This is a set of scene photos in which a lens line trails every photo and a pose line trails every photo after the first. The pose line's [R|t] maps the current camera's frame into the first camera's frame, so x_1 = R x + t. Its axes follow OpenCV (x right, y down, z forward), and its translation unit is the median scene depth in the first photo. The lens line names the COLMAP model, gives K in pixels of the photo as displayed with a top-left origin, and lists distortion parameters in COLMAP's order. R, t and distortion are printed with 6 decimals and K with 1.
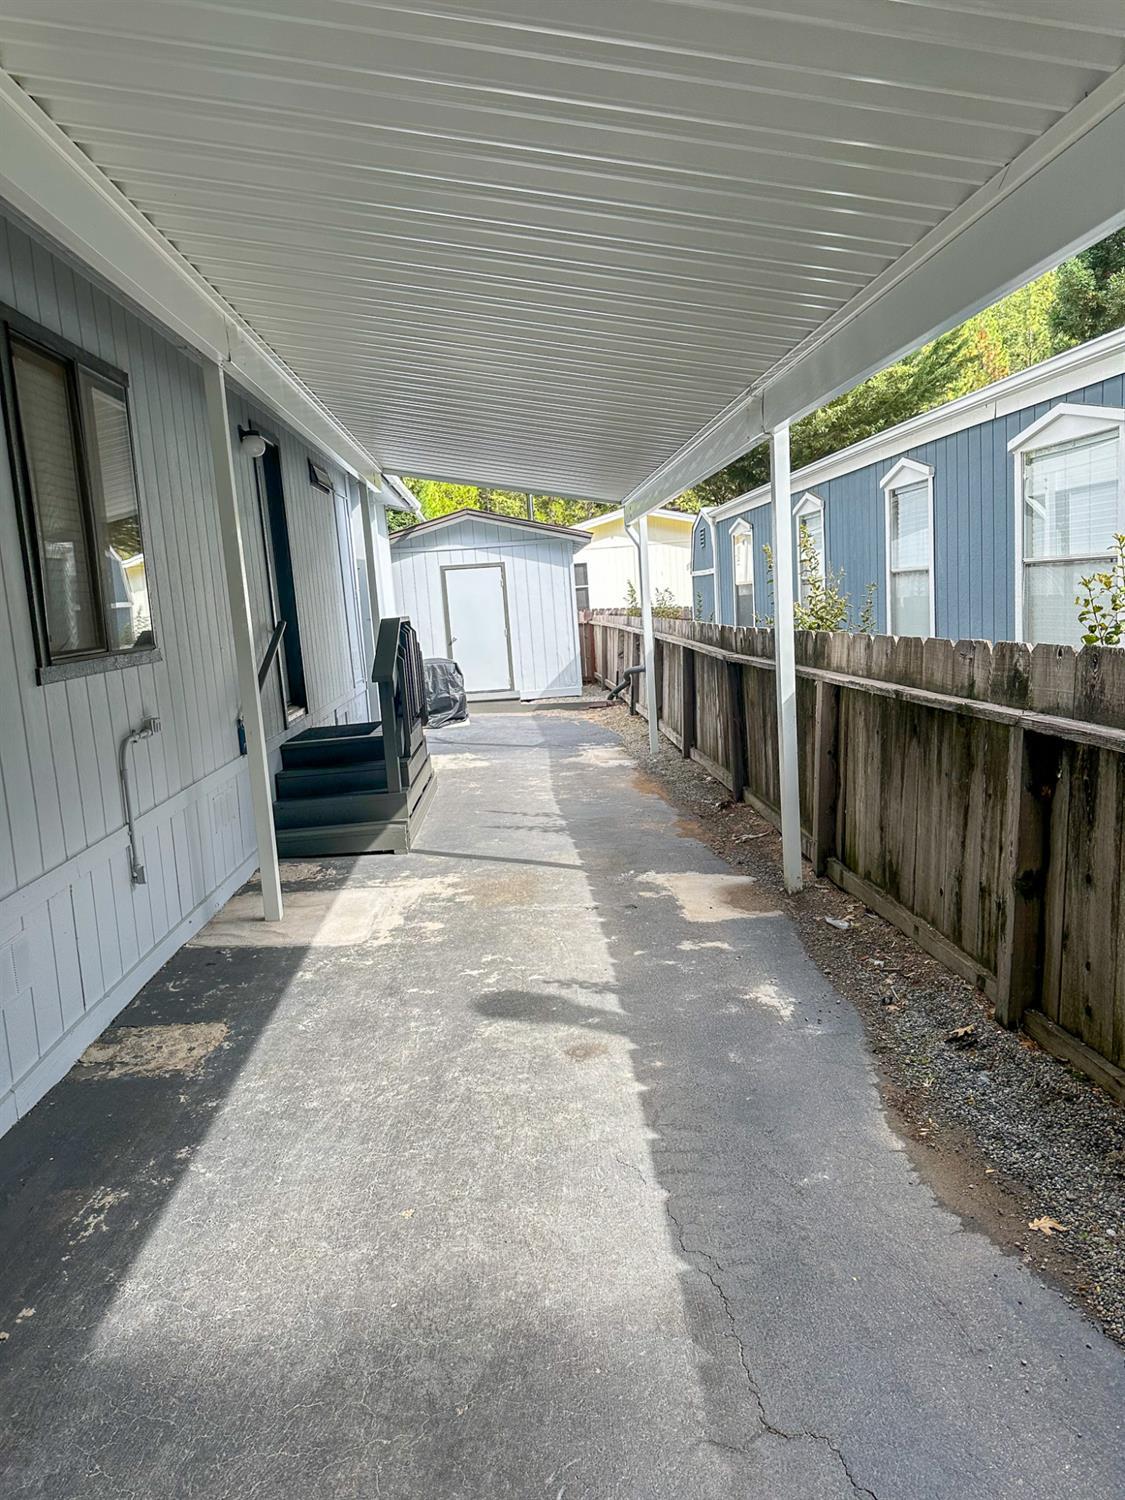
lens RADIAL K [[1018.6, 0, 556.7], [0, 1018.6, 750.4], [0, 0, 1]] dist [0.117252, -0.162108]
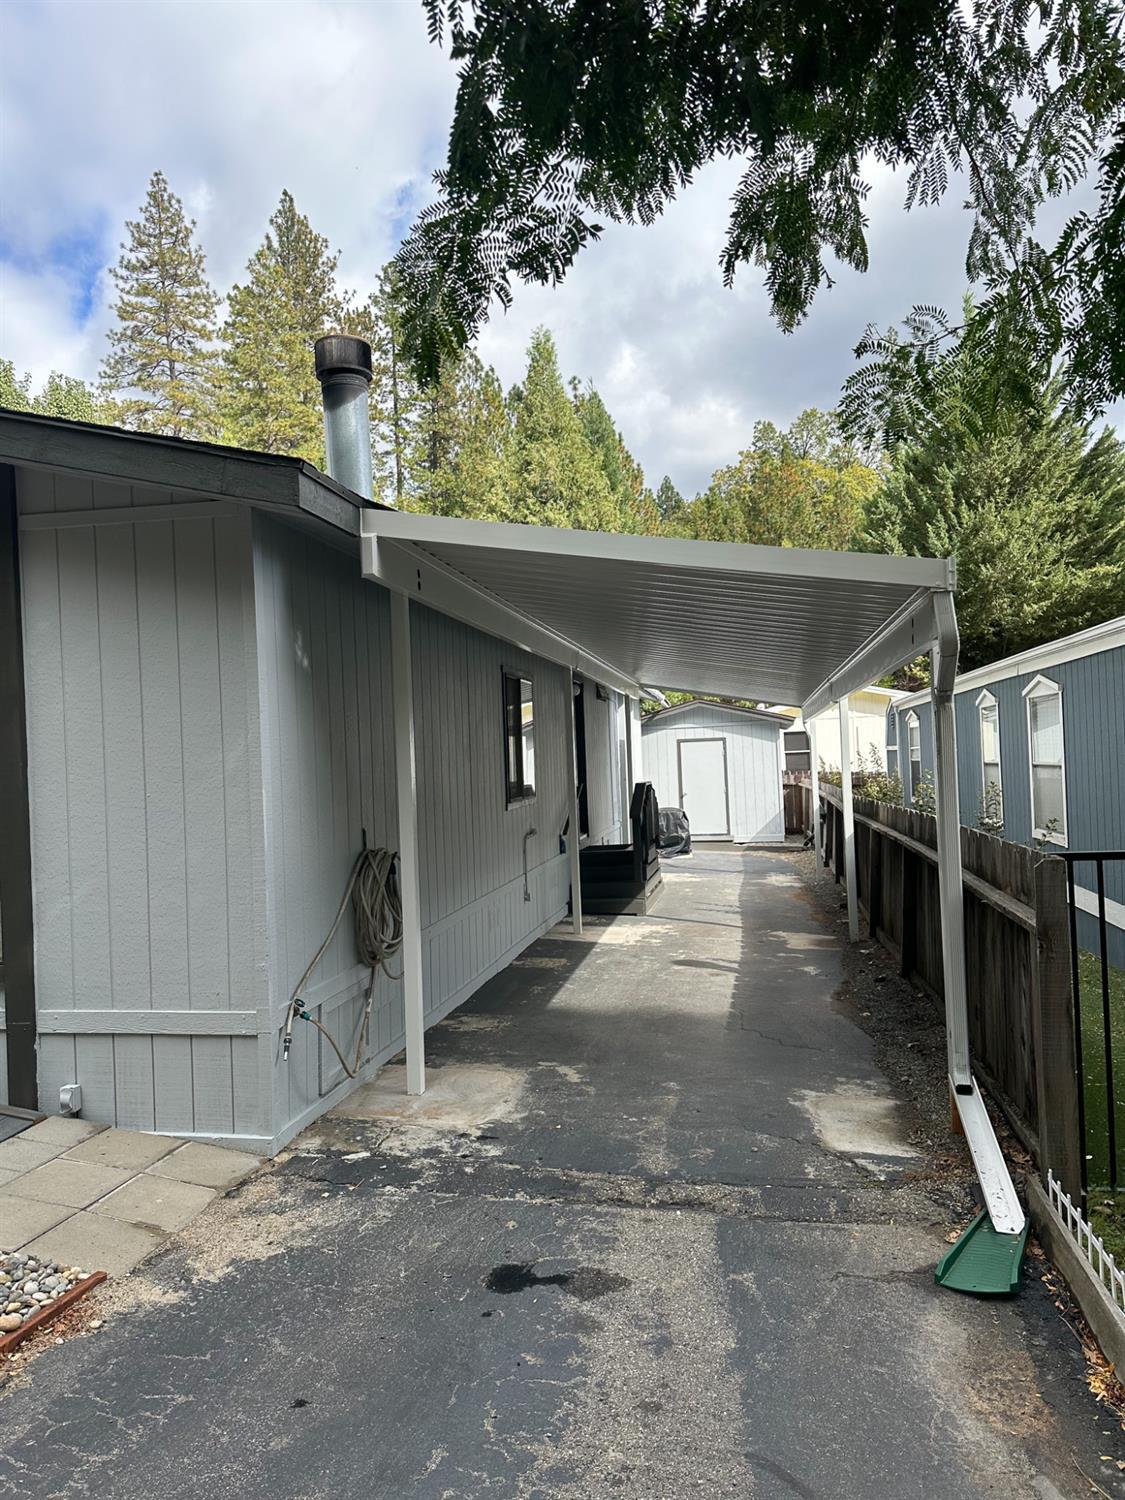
lens RADIAL K [[1018.6, 0, 556.7], [0, 1018.6, 750.4], [0, 0, 1]] dist [0.117252, -0.162108]
pose [[0.971822, 0.027332, -0.234127, 0.068862], [-0.061421, 0.988305, -0.139571, 0.044774], [0.227574, 0.150018, 0.962135, -0.475094]]
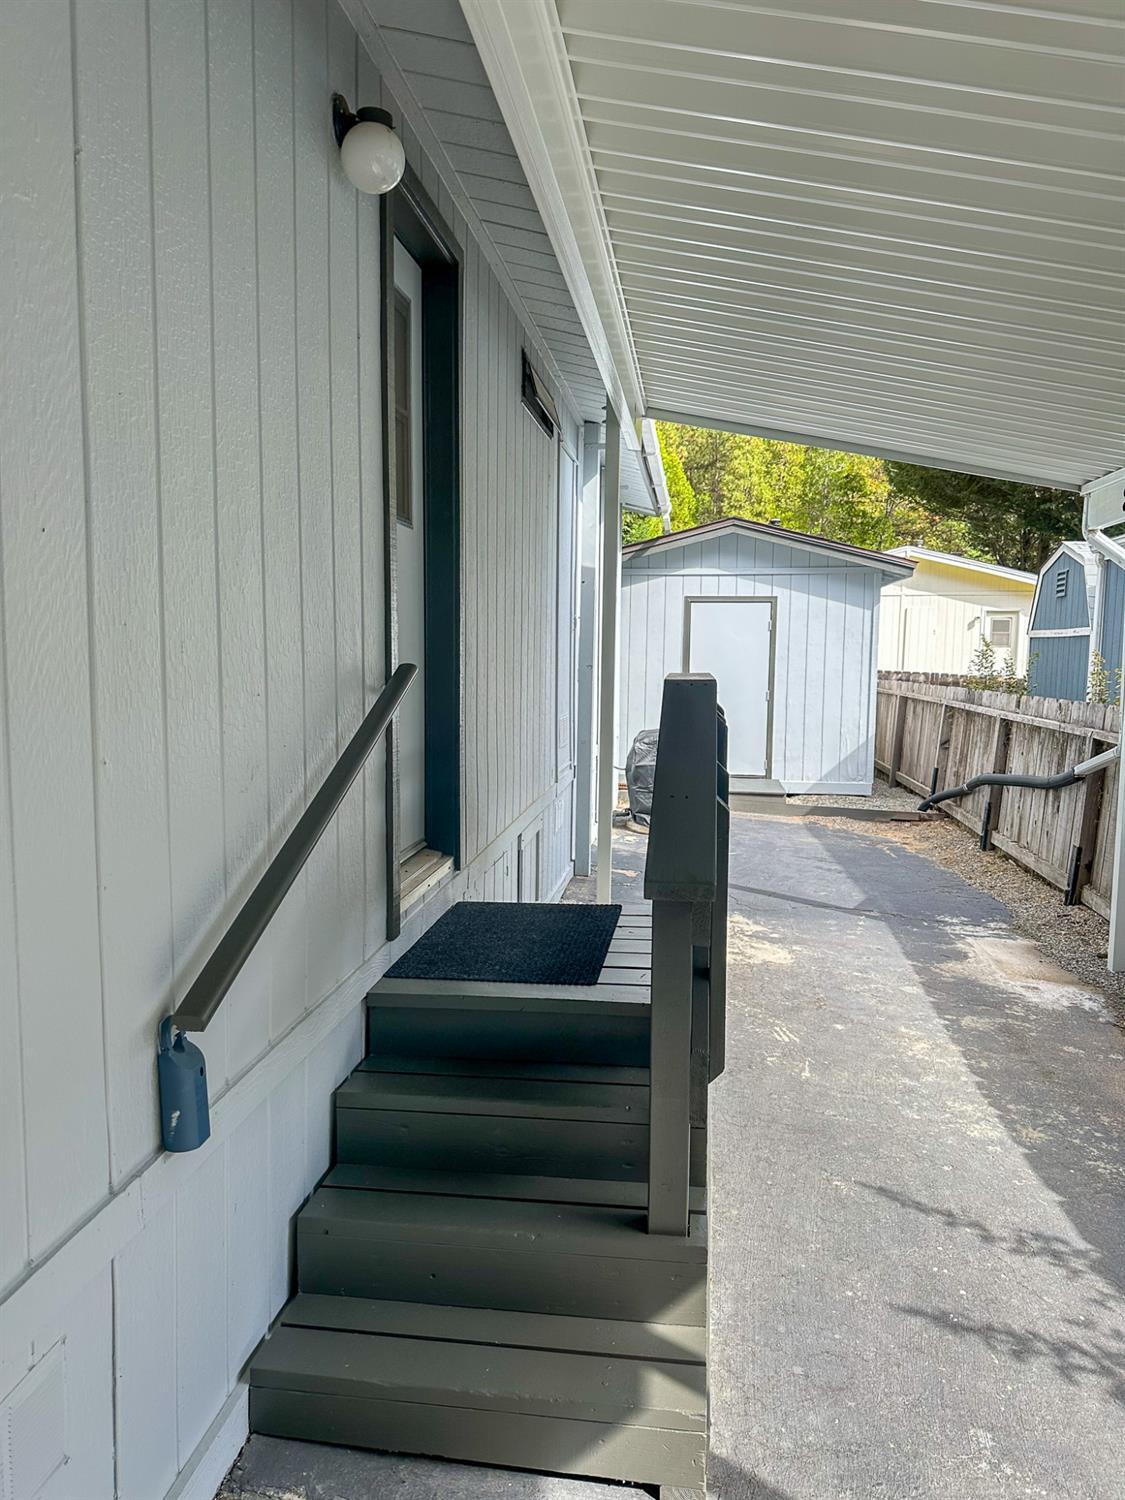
lens RADIAL K [[1049.9, 0, 559.4], [0, 1049.9, 757.5], [0, 0, 1]] dist [0.078489, -0.091534]
pose [[0.979759, 0.098115, -0.174488, -0.090837], [-0.105466, 0.993864, -0.033346, -0.052212], [0.170146, 0.051073, 0.984094, 0.403846]]
